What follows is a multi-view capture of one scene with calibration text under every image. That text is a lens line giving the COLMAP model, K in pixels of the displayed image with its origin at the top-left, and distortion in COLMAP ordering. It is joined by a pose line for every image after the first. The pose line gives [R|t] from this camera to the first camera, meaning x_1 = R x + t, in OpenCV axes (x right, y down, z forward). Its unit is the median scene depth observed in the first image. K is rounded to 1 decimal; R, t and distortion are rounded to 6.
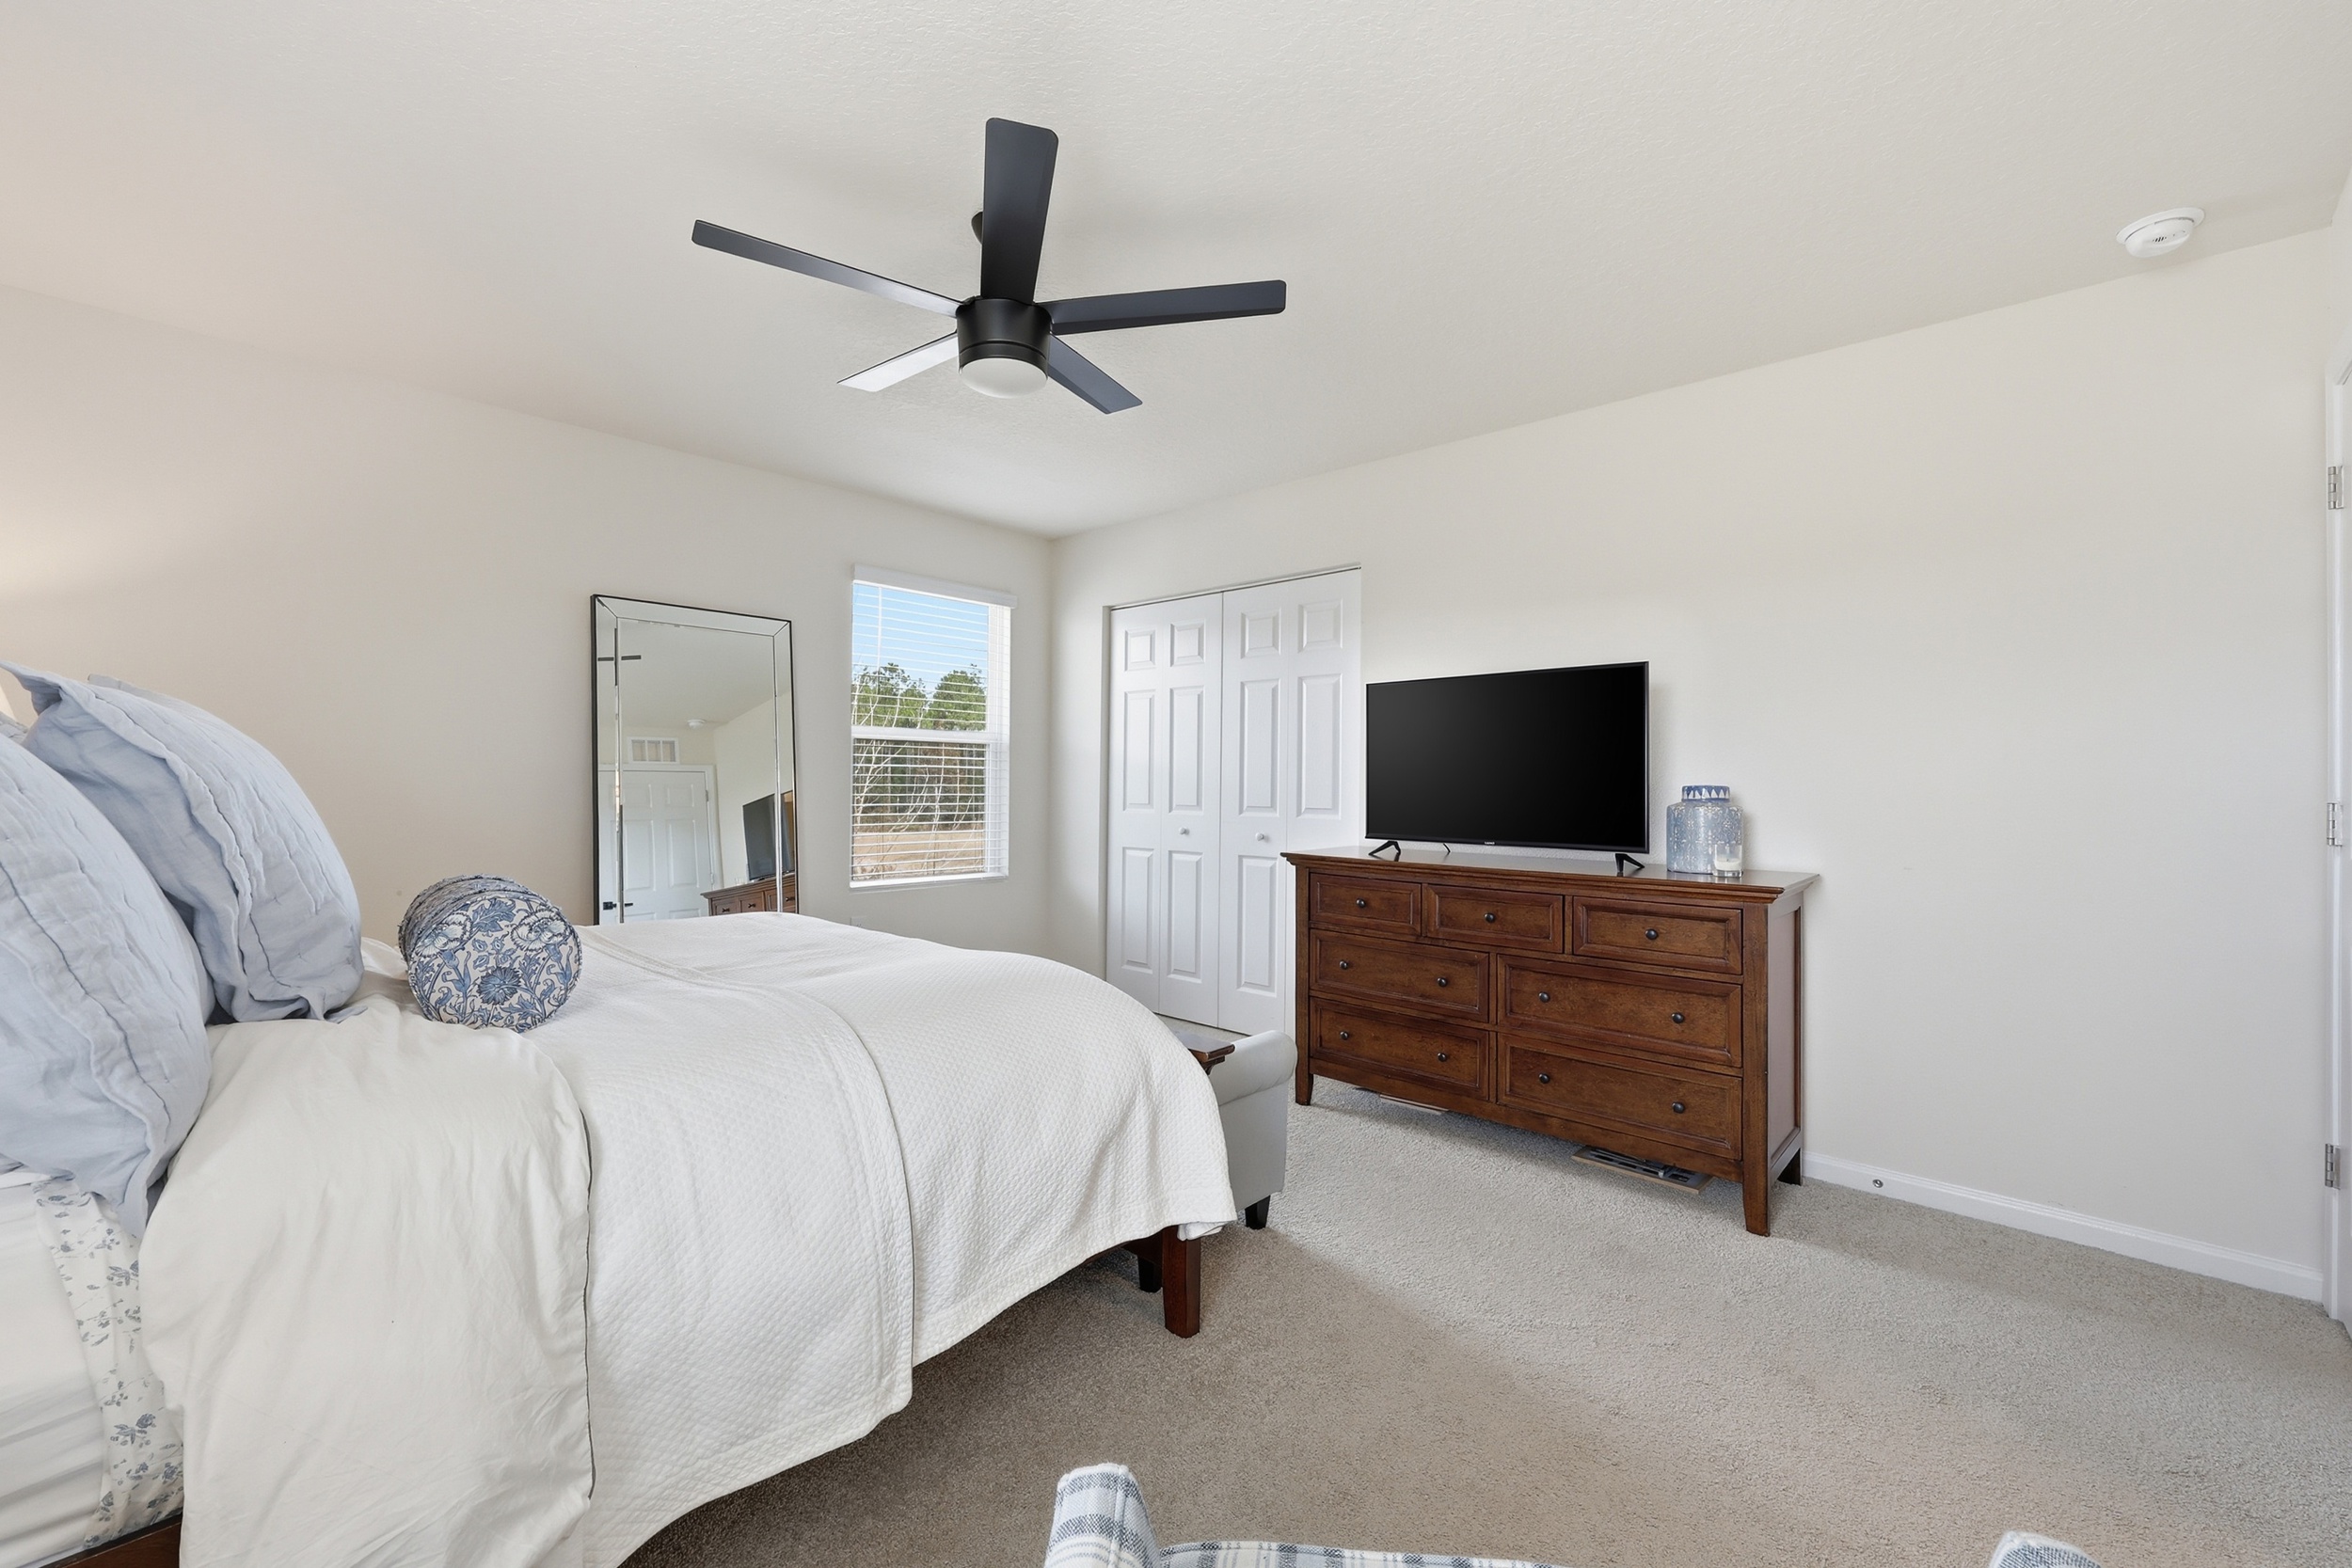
lens RADIAL K [[952.6, 0, 1184.9], [0, 952.6, 783.5], [0, 0, 1]] dist [-0.000203, -0.000845]
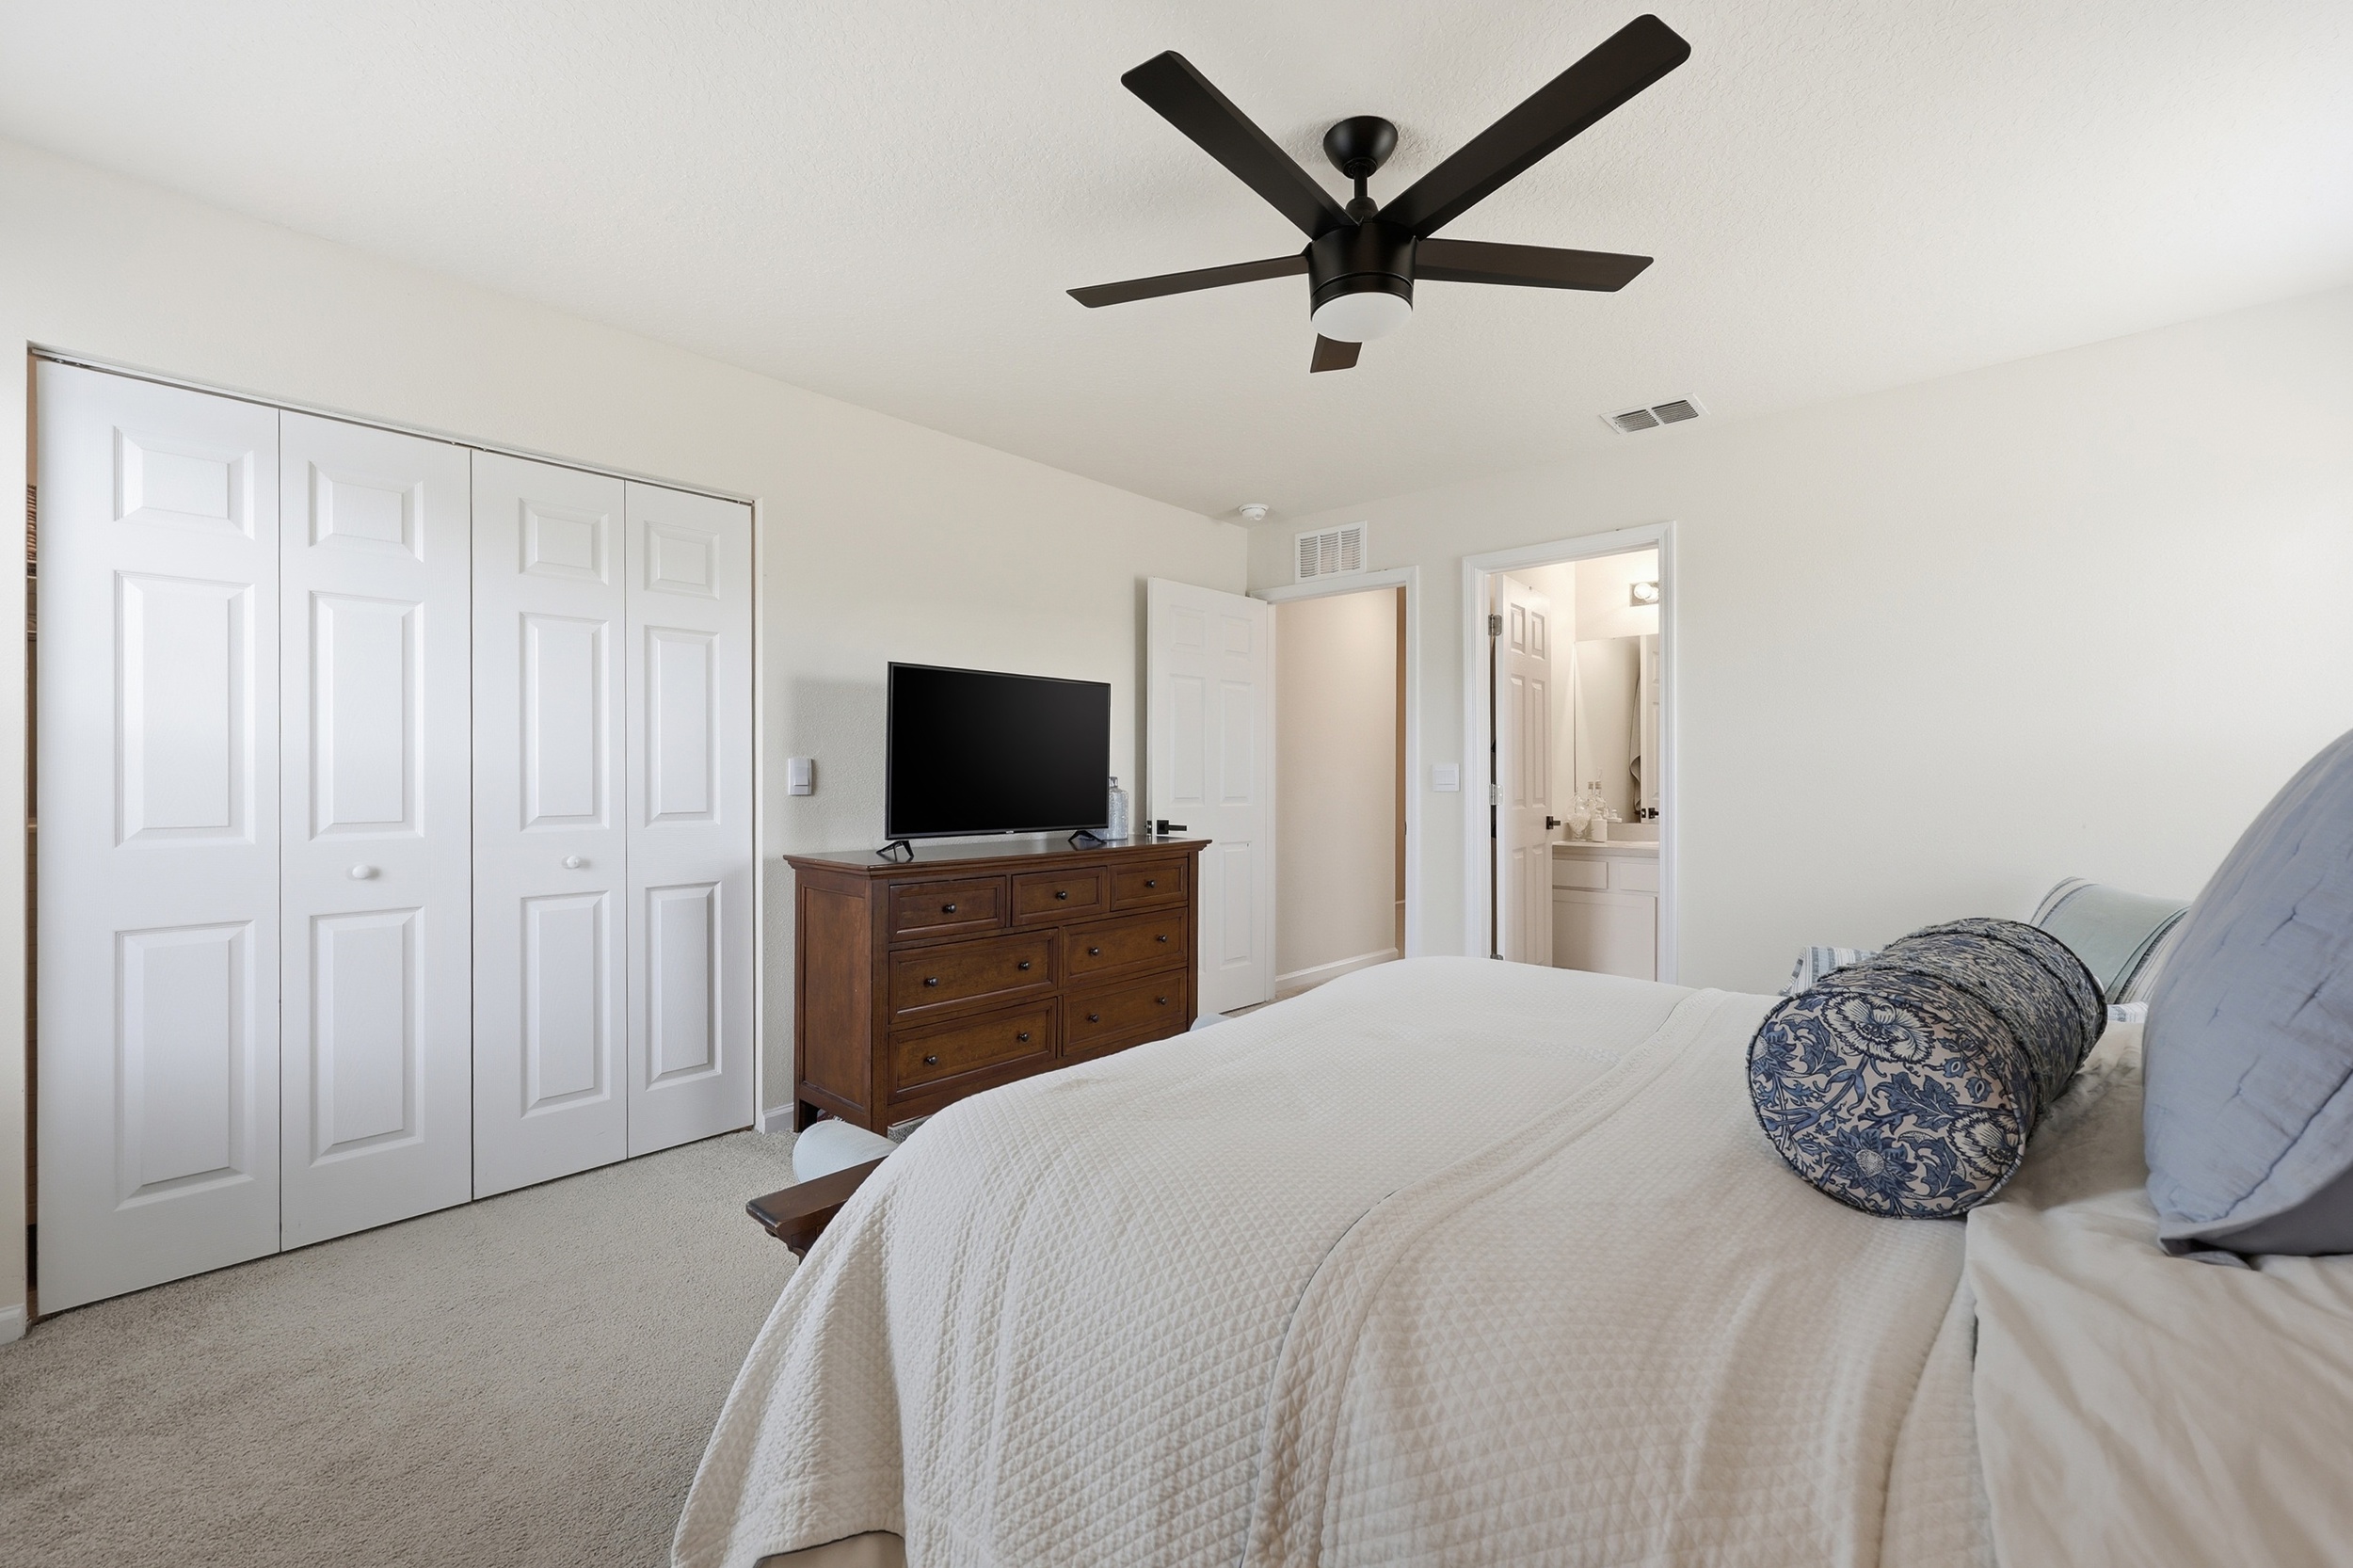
lens RADIAL K [[953.1, 0, 1183.9], [0, 953.1, 775.0], [0, 0, 1]] dist [-0.000203, -0.000845]
pose [[-0.004727, -0.006603, 0.999967, -0.696502], [0.002367, 0.999975, 0.006614, -0.007760], [-0.999986, 0.002398, -0.004712, 0.741379]]
